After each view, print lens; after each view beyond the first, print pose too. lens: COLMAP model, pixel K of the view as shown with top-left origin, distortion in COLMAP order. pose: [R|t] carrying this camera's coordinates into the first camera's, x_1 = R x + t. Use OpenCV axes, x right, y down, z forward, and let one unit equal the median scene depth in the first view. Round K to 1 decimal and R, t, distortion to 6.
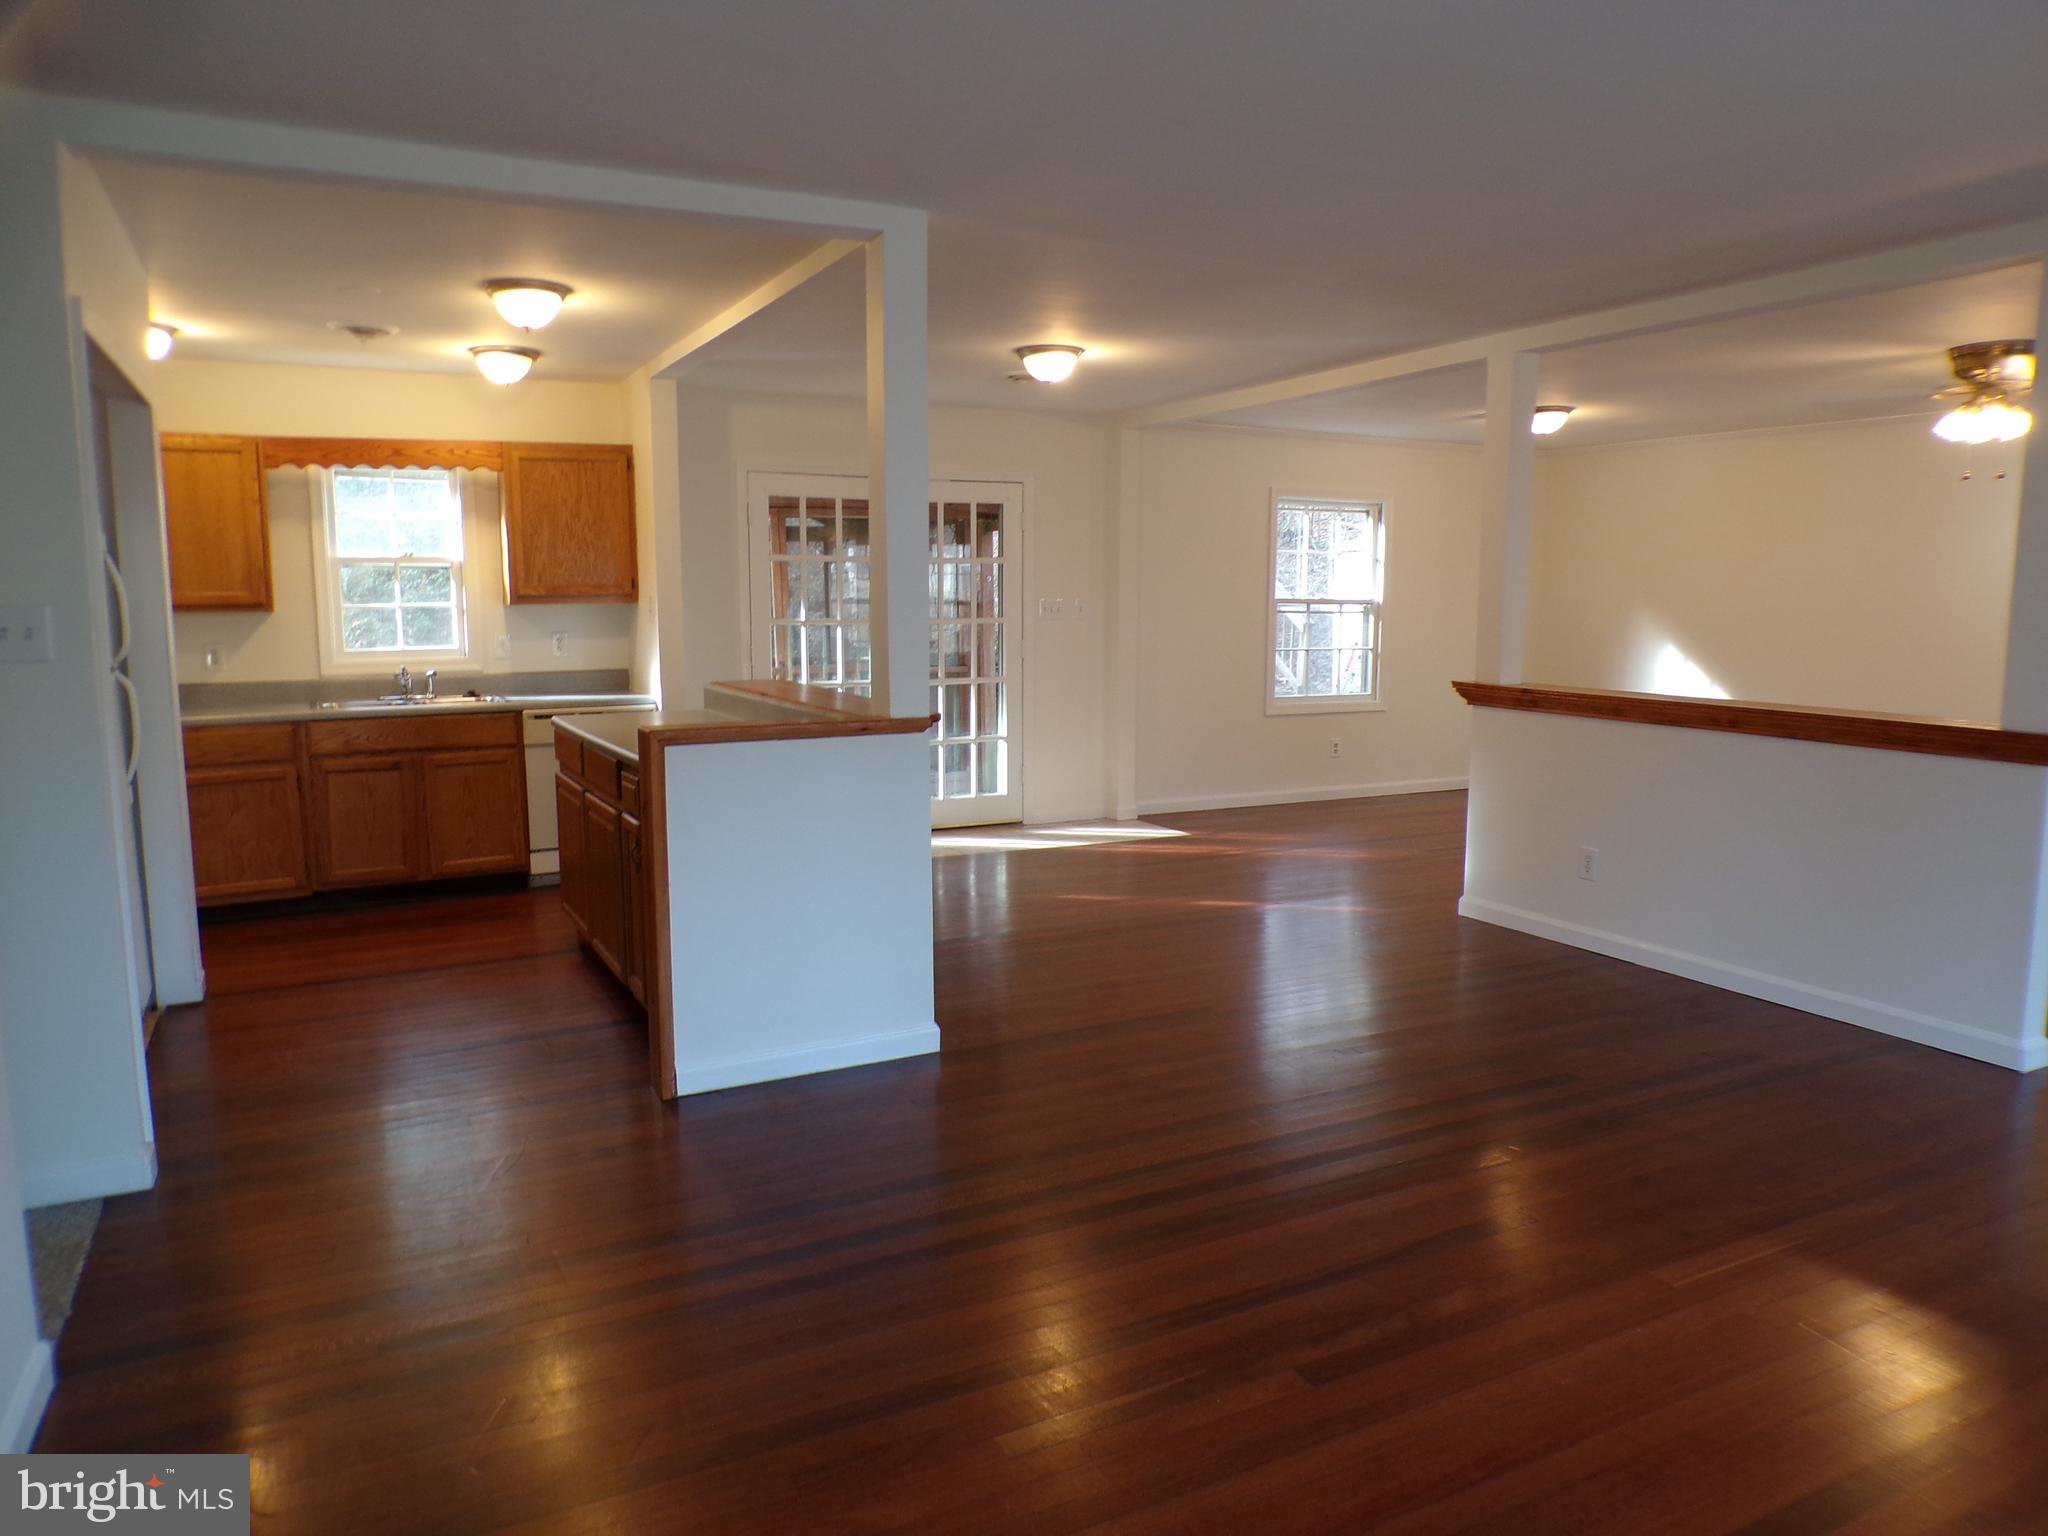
lens RADIAL K [[1397.4, 0, 1024.0], [0, 1397.4, 768.0], [0, 0, 1]] dist [-0.058648, 0.048556]
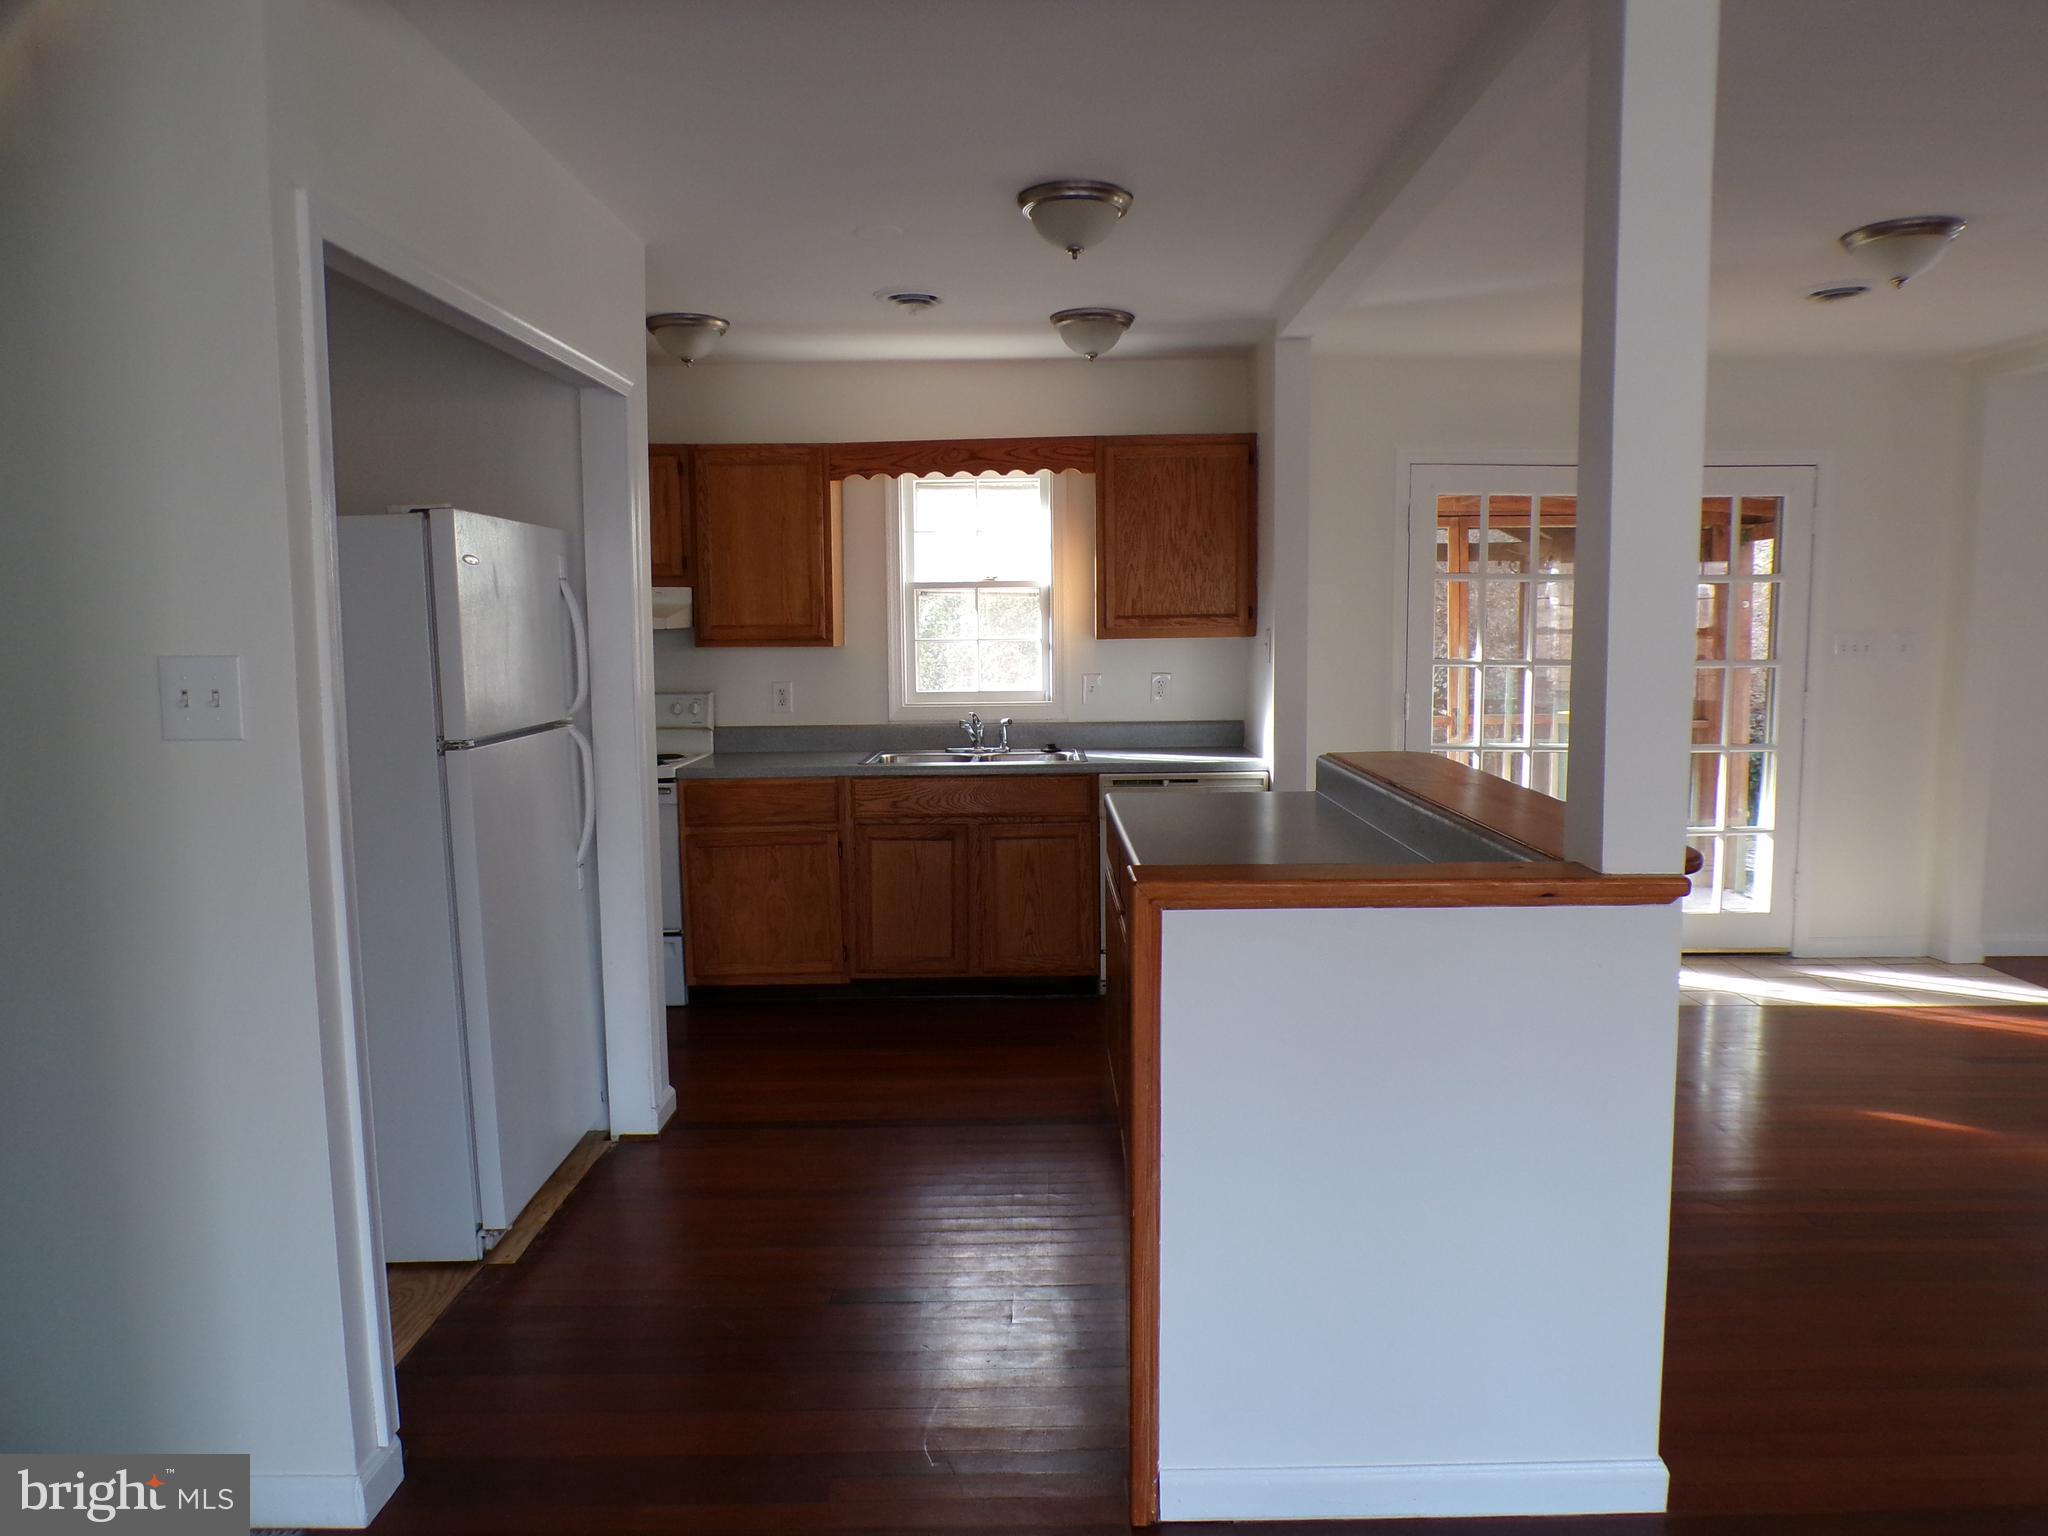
lens RADIAL K [[1397.4, 0, 1024.0], [0, 1397.4, 768.0], [0, 0, 1]] dist [-0.058648, 0.048556]
pose [[0.884262, 0.044165, -0.464898, -0.029281], [-0.053455, 0.998547, -0.006812, -0.035408], [0.463922, 0.030874, 0.885338, 0.267213]]
